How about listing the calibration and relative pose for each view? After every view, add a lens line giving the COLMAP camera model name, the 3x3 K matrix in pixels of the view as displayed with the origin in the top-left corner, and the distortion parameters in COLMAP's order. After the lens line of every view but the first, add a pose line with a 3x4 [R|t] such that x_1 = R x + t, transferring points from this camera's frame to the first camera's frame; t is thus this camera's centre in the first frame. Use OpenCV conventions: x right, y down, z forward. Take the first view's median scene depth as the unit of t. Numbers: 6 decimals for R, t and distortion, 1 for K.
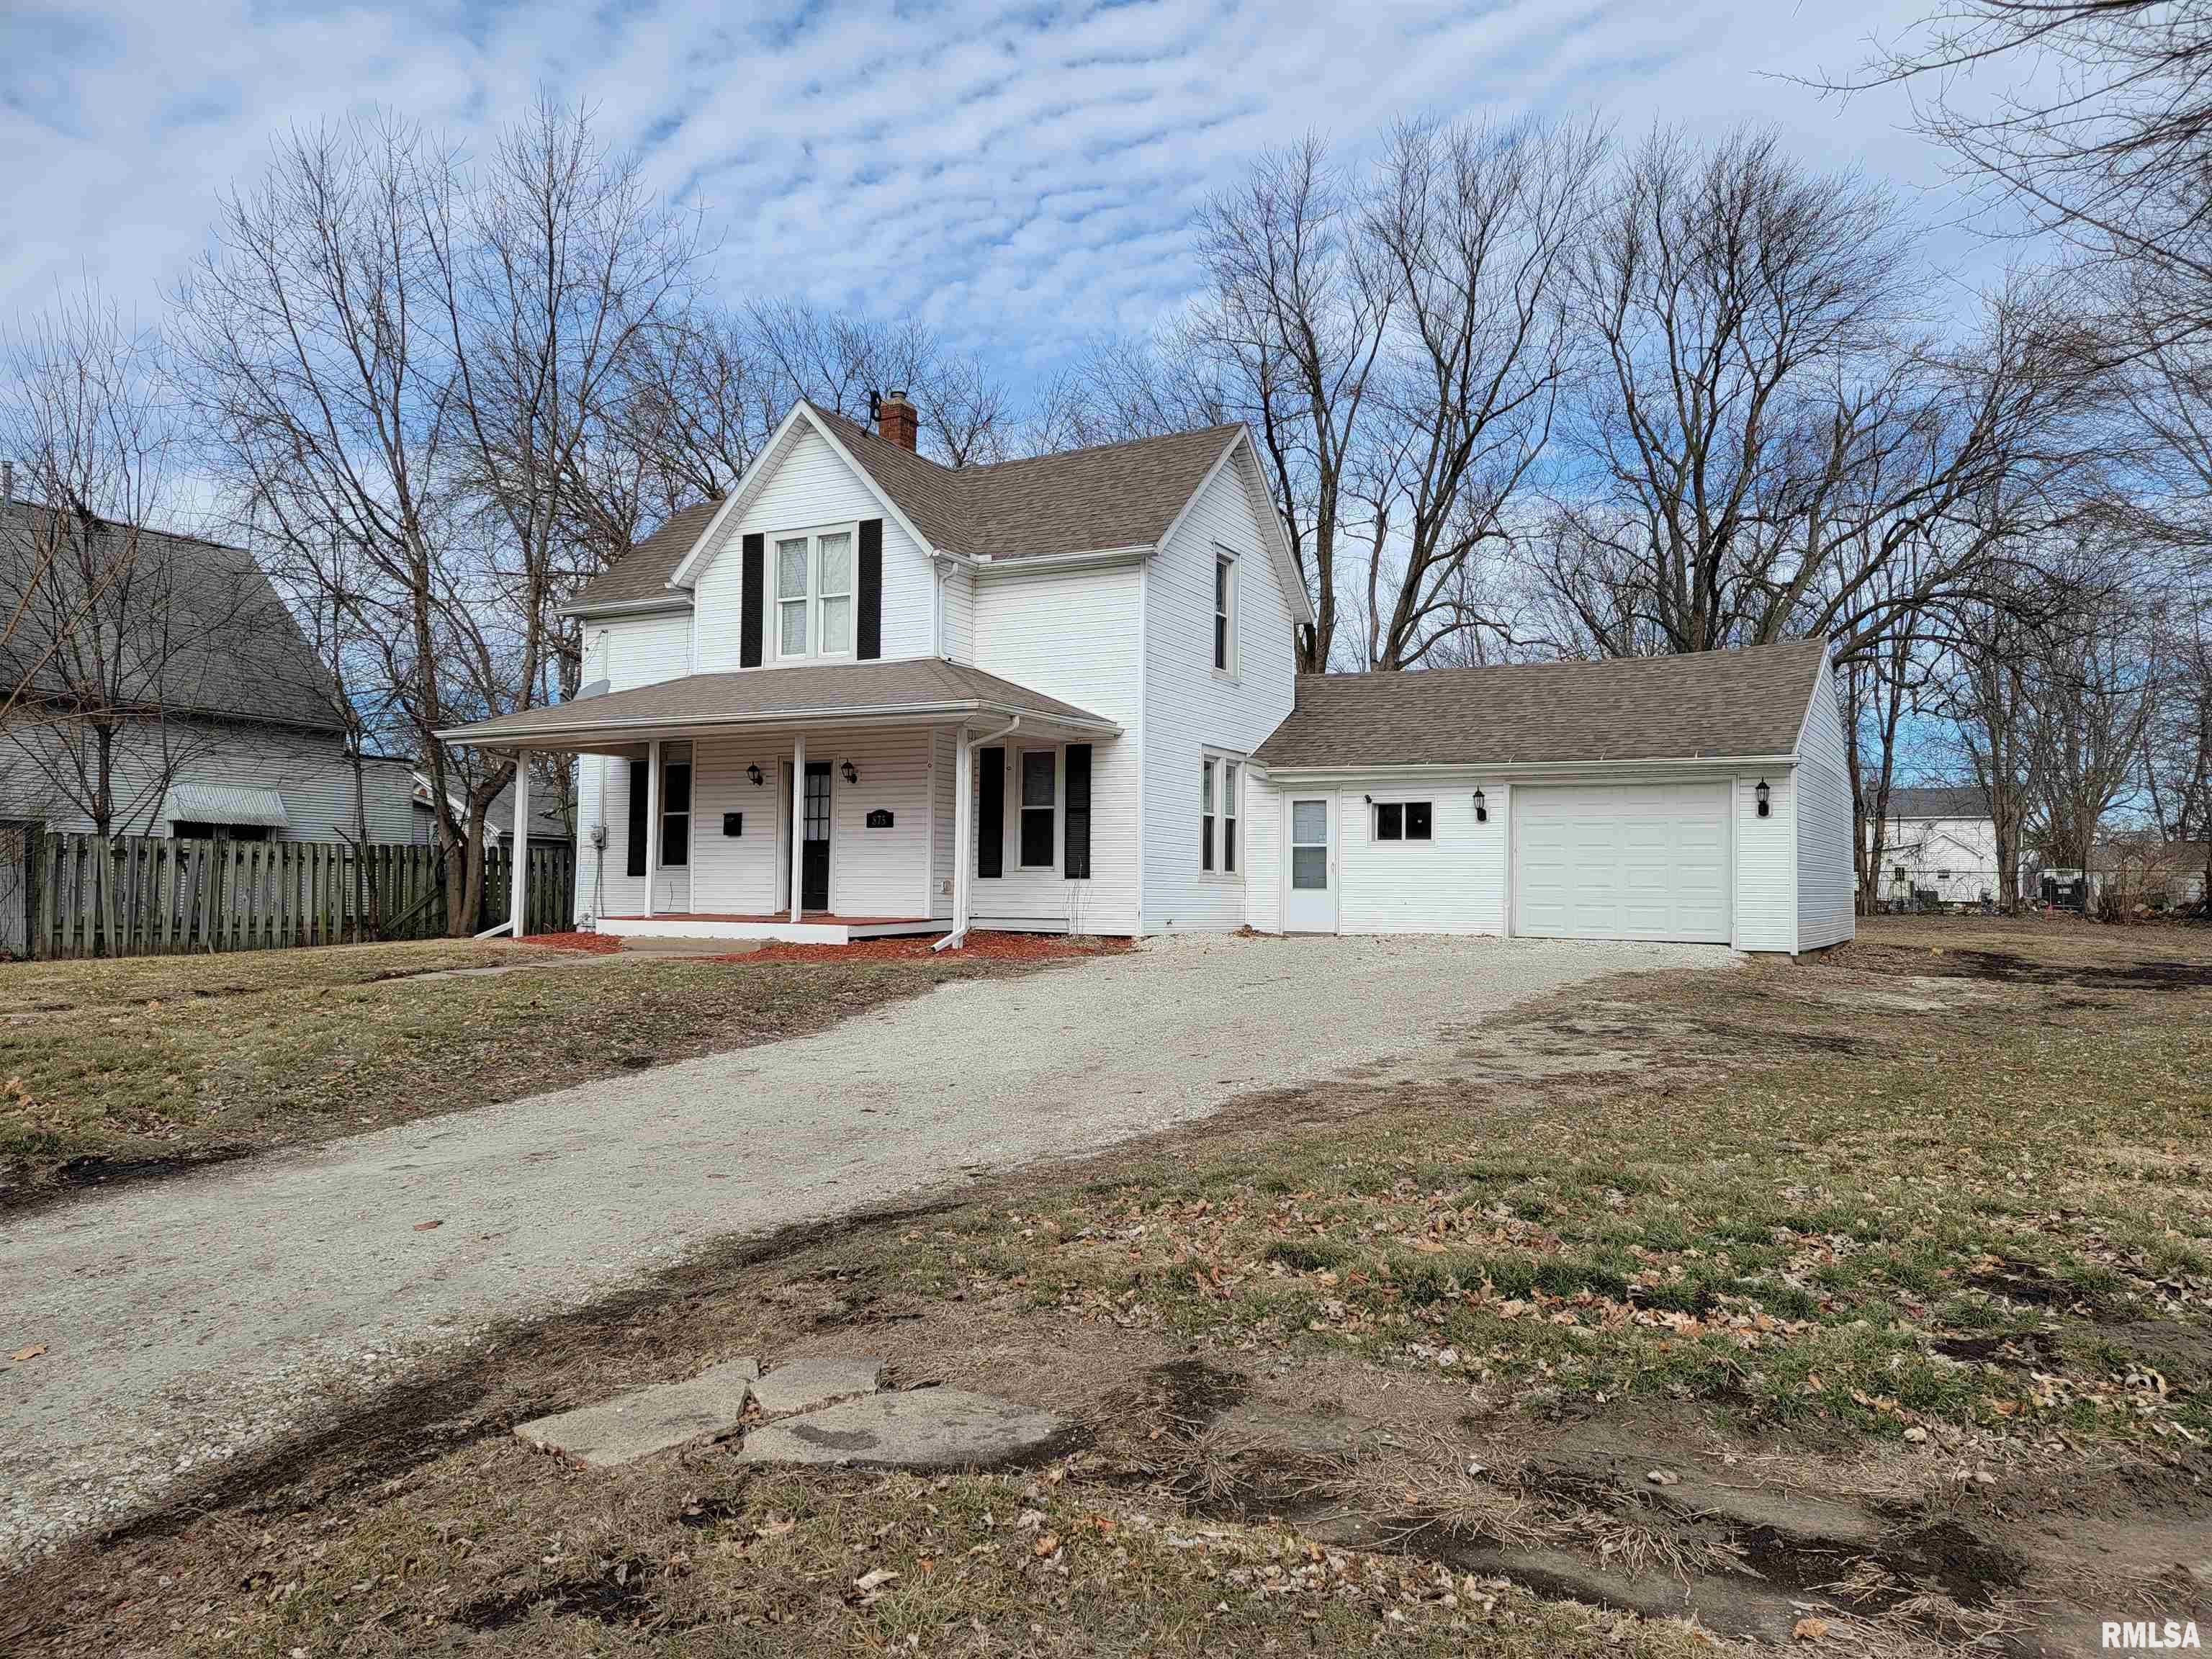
lens RADIAL K [[1531.9, 0, 1103.0], [0, 1531.9, 828.3], [0, 0, 1]] dist [0.054989, -0.012318]
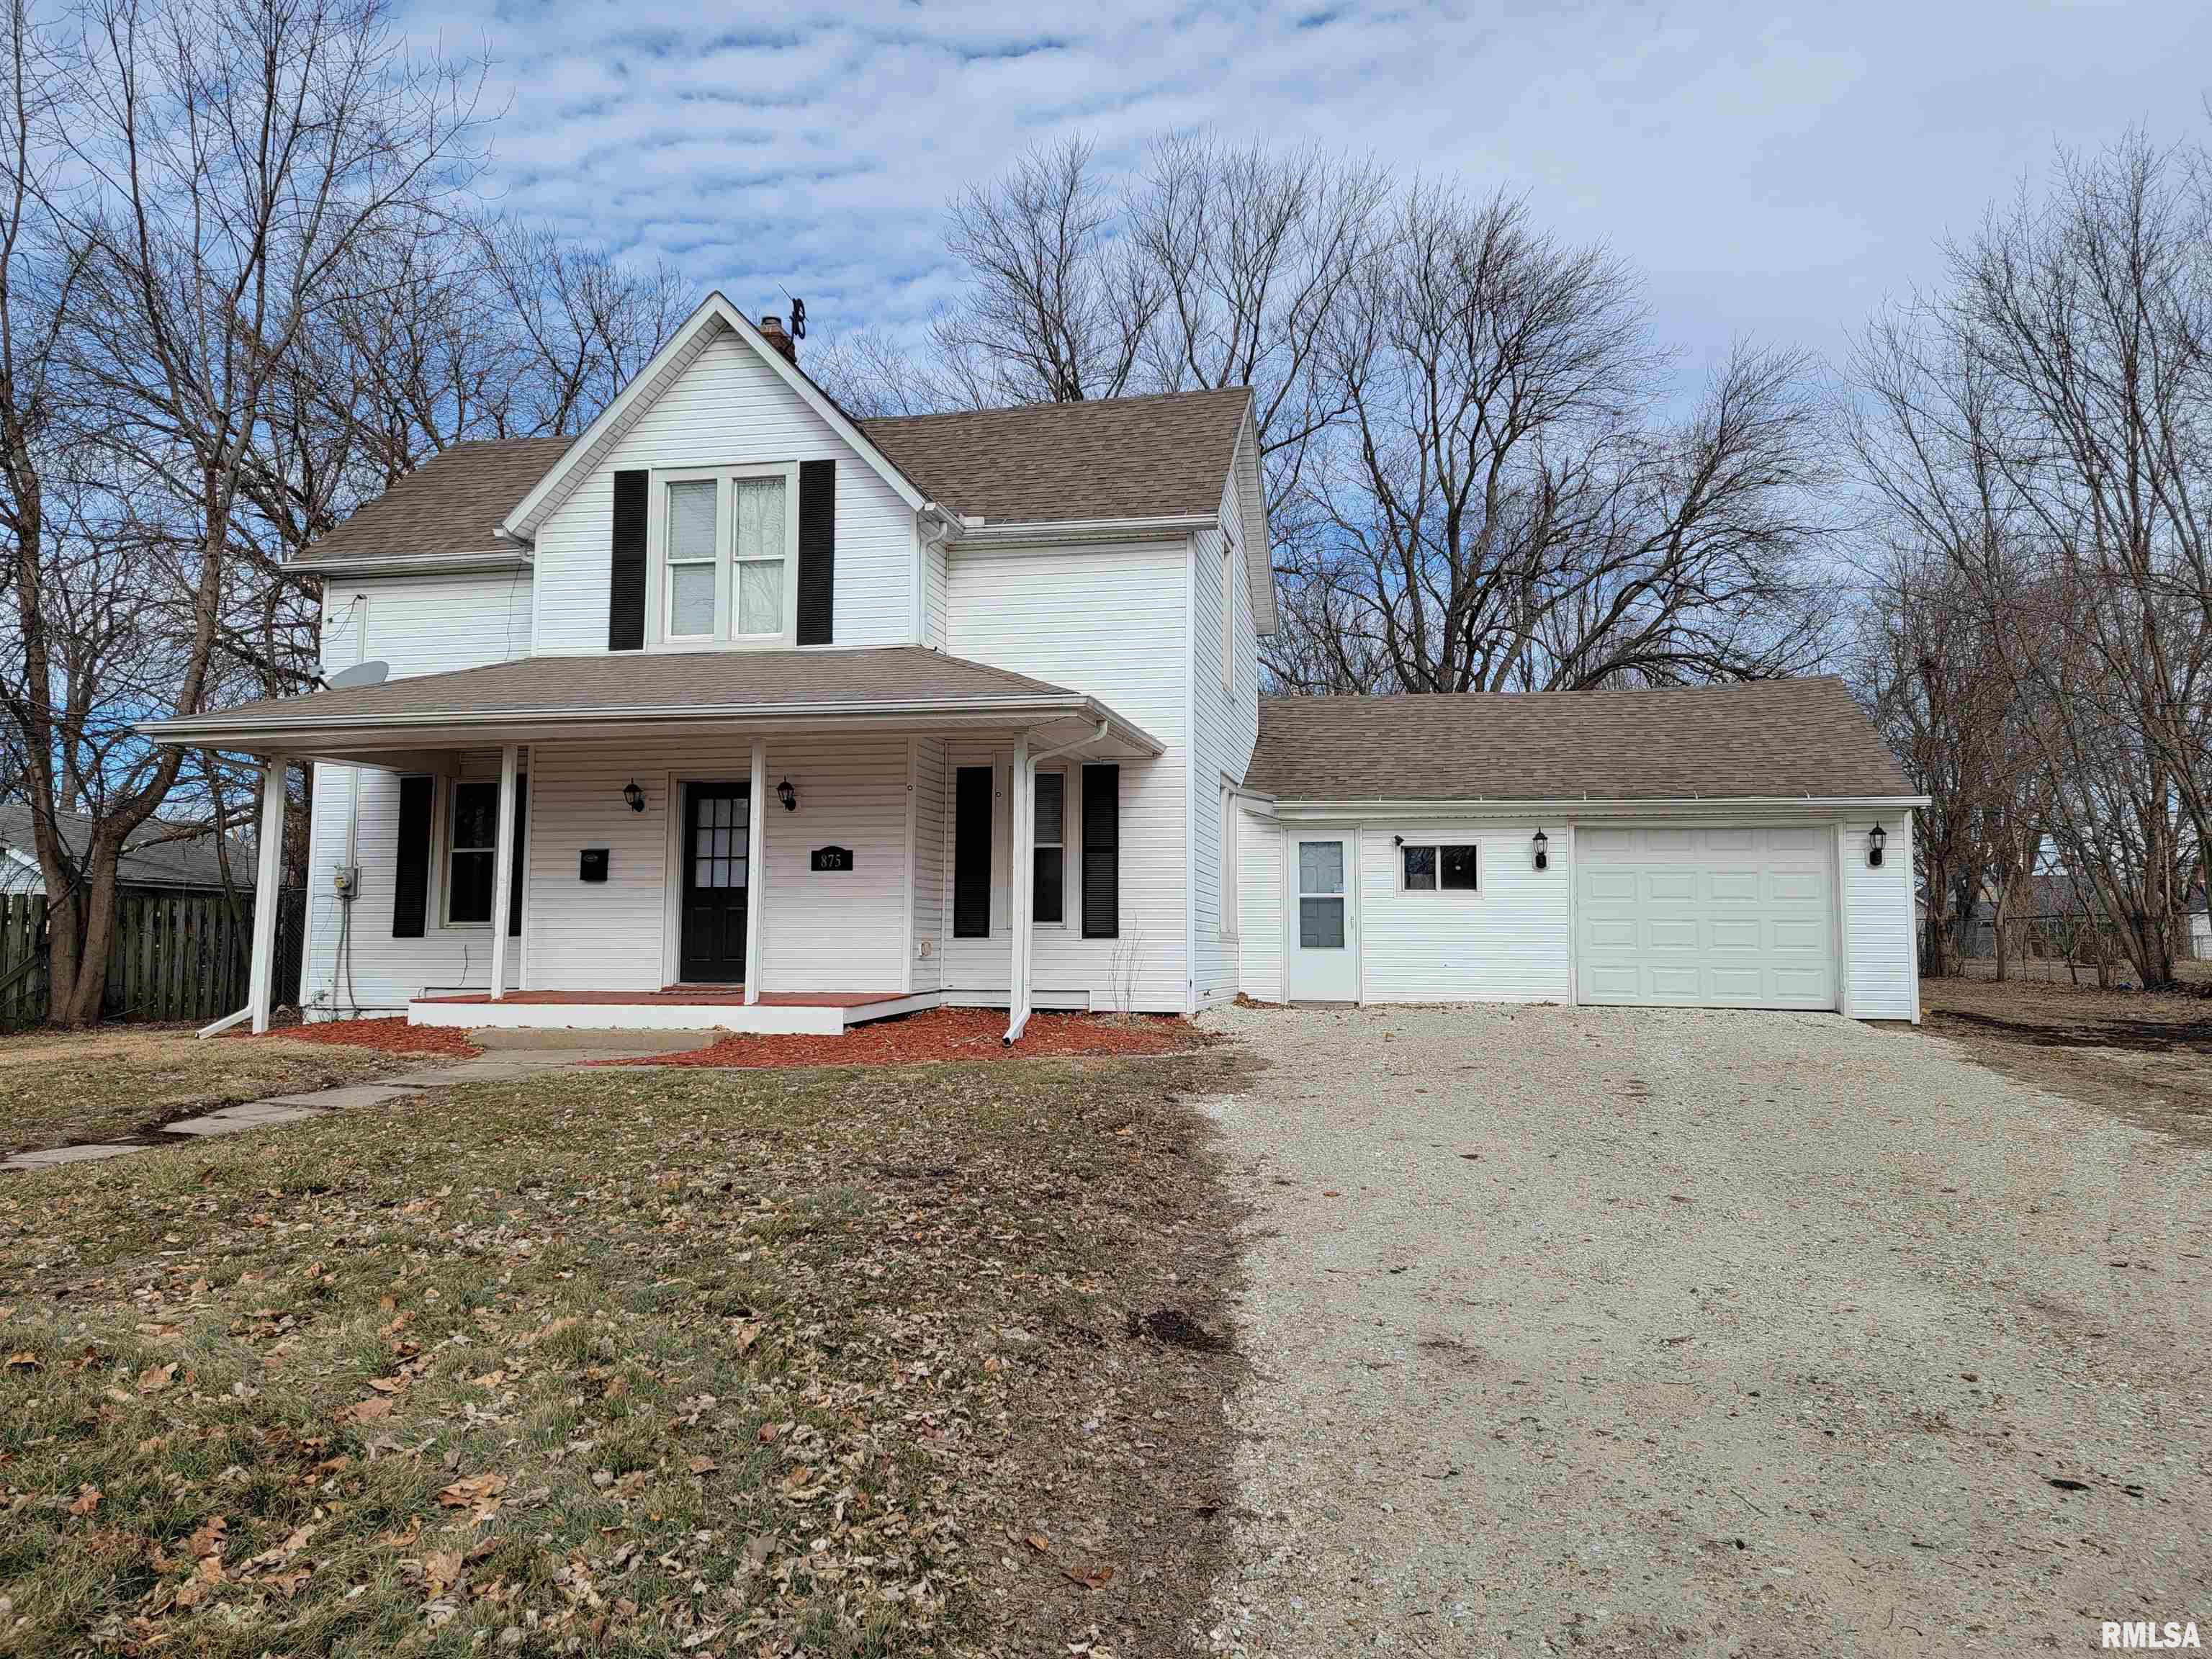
lens RADIAL K [[1531.9, 0, 1147.0], [0, 1531.9, 779.0], [0, 0, 1]] dist [0.054989, -0.012318]
pose [[0.960952, 0.024084, 0.275667, -0.194019], [-0.006763, 0.997952, -0.063613, 0.001603], [-0.276634, 0.059264, 0.959146, 0.234652]]
